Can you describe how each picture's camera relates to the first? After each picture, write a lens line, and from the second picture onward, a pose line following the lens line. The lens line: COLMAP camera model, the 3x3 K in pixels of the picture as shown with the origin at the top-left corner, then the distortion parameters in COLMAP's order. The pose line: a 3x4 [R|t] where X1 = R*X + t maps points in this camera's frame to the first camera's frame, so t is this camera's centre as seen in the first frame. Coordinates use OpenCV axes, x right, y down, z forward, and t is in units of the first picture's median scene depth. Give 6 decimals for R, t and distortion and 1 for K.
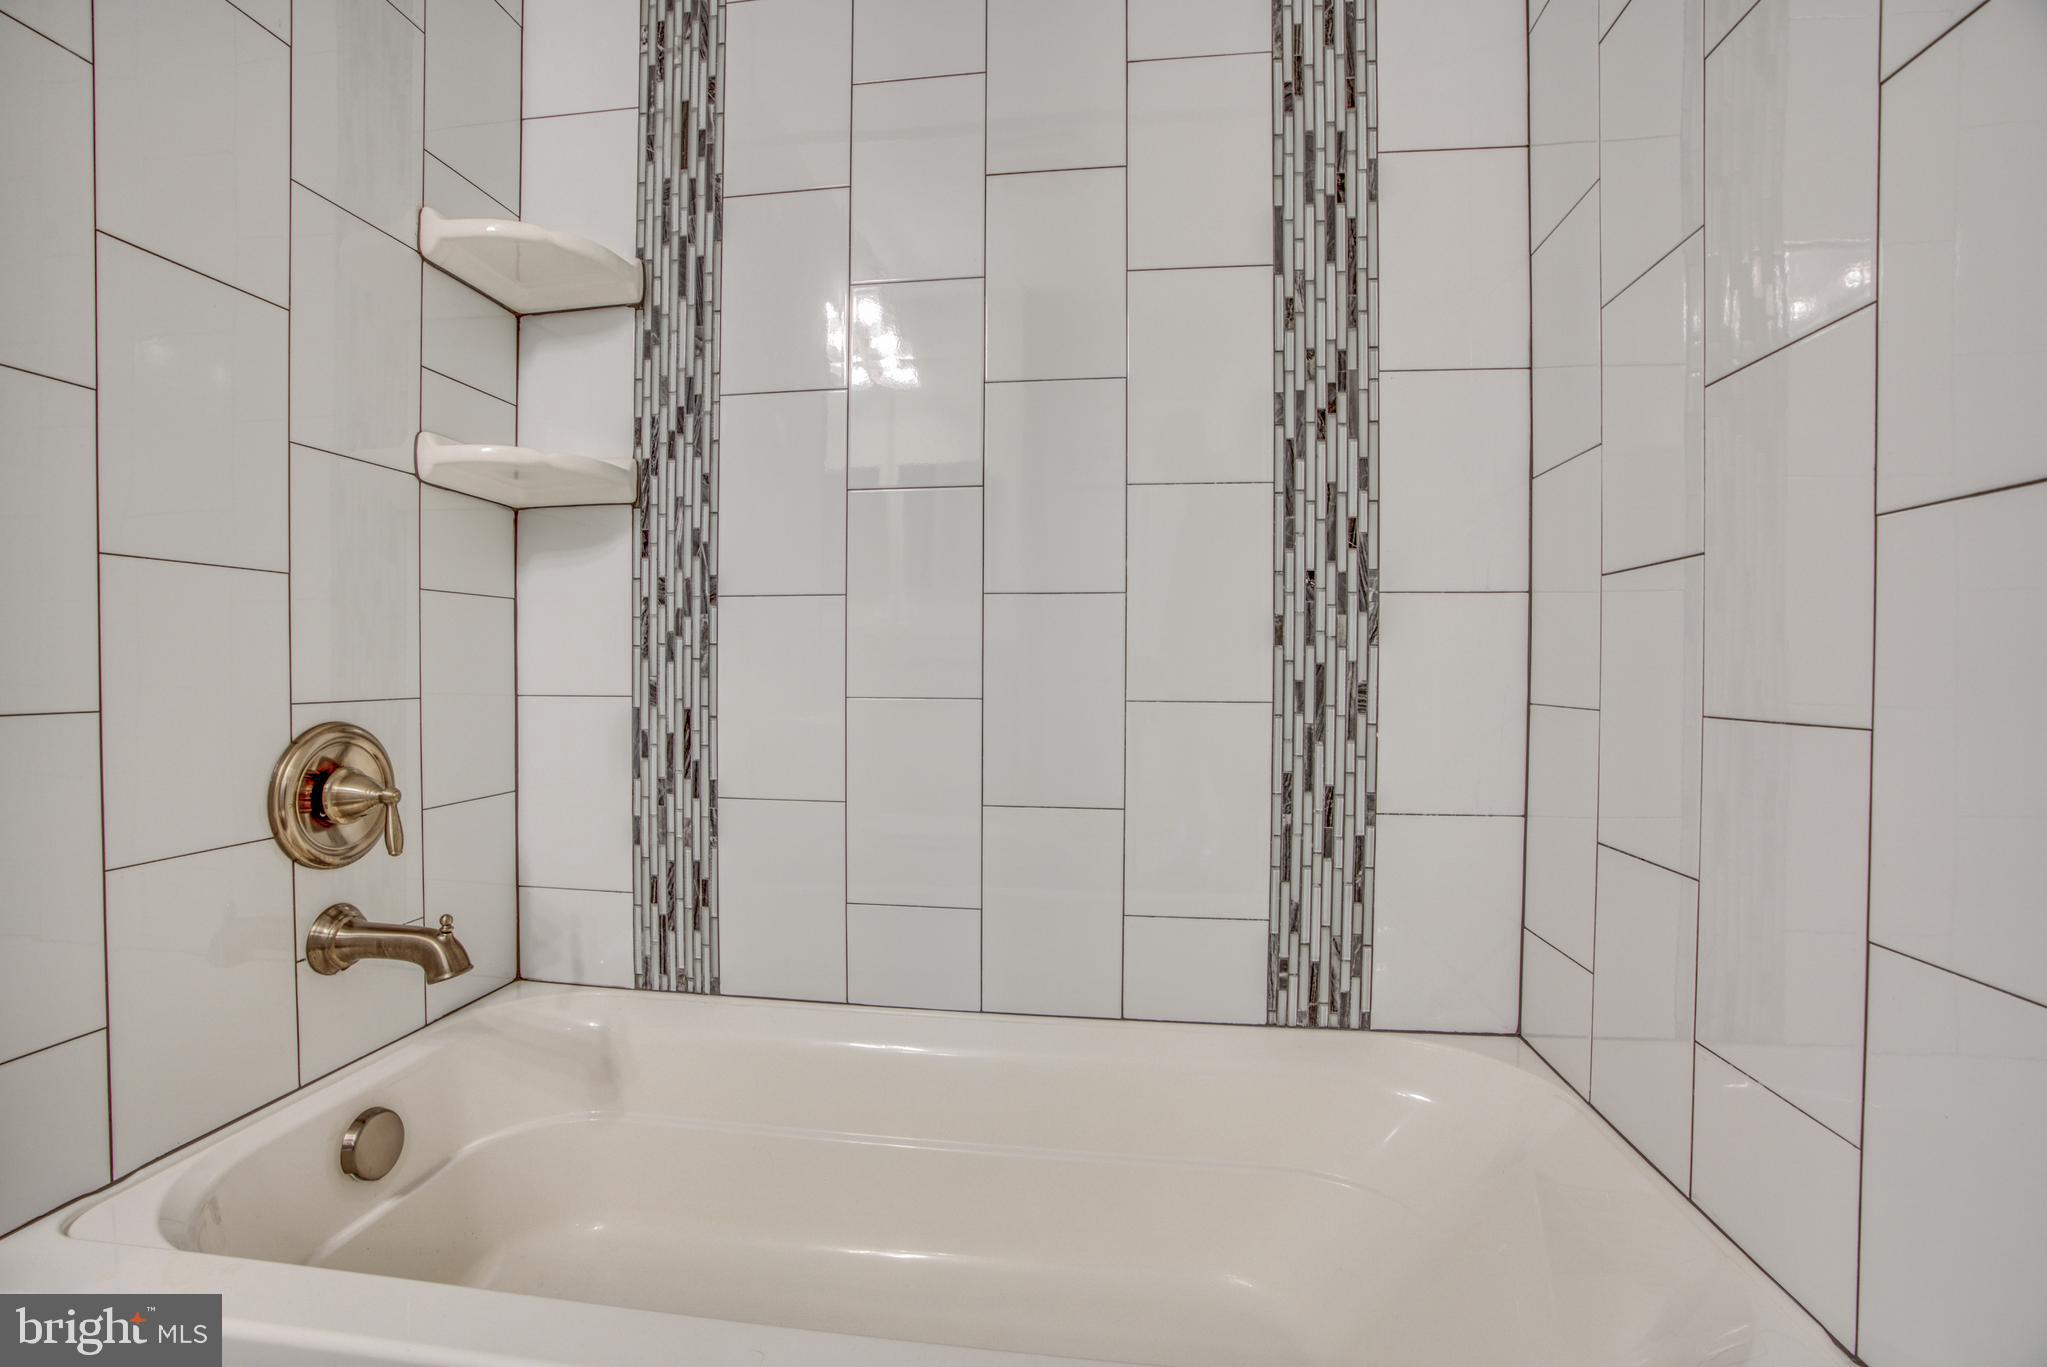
lens RADIAL K [[937.9, 0, 1016.3], [0, 937.9, 679.7], [0, 0, 1]] dist [-0.063889, 0.021639]
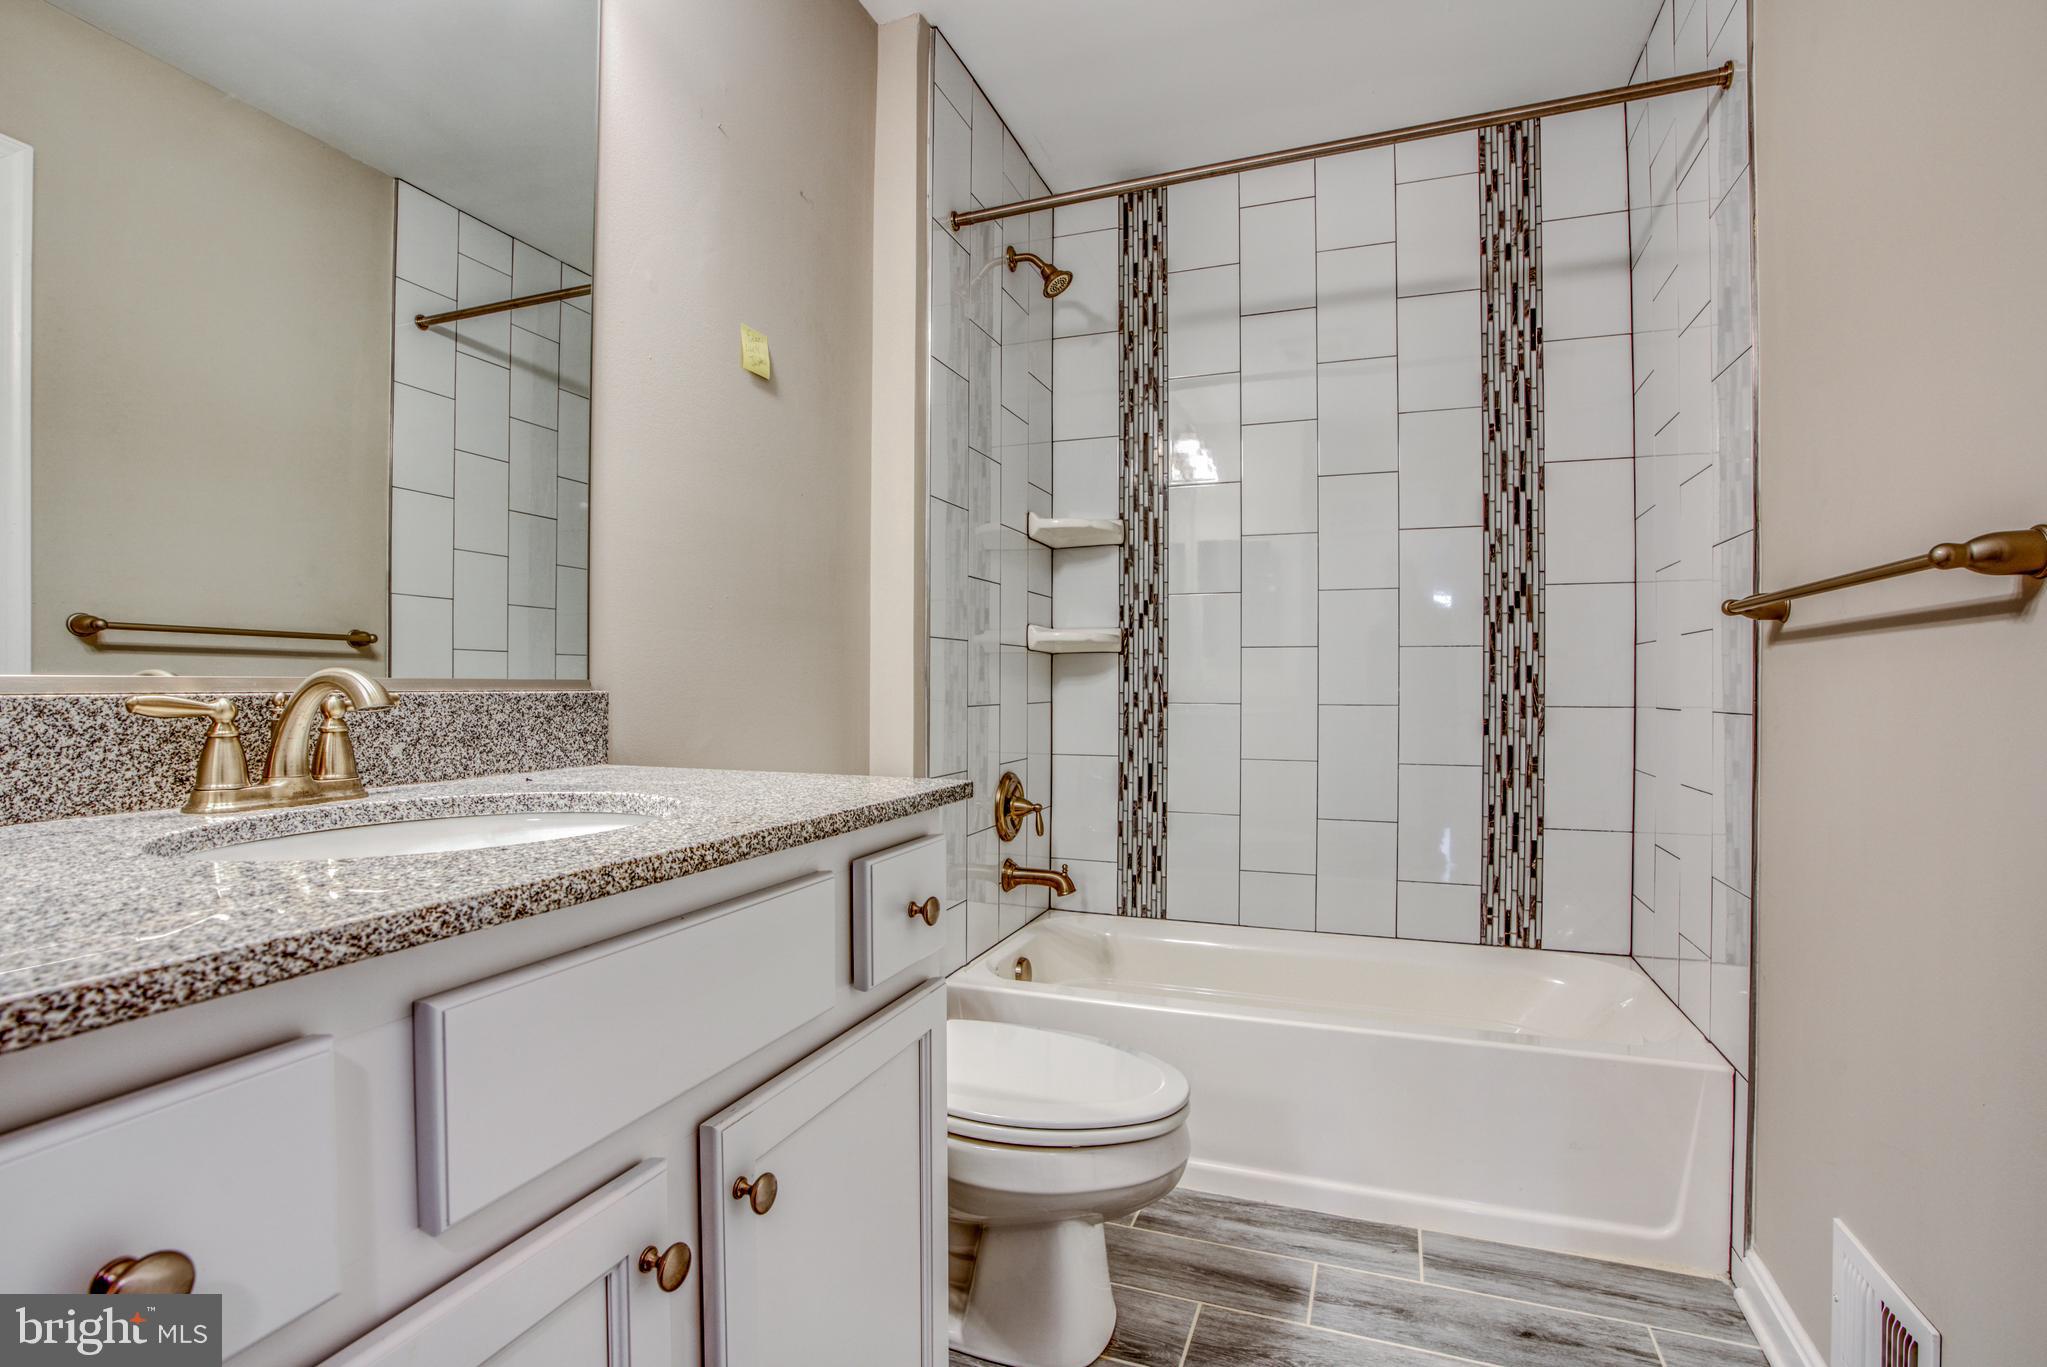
lens RADIAL K [[937.9, 0, 1037.3], [0, 937.9, 686.2], [0, 0, 1]] dist [-0.063889, 0.021639]
pose [[0.977186, -0.001573, -0.212378, -0.193413], [-0.001319, 0.999908, -0.013474, -0.106485], [0.212380, 0.013447, 0.977095, -0.956114]]
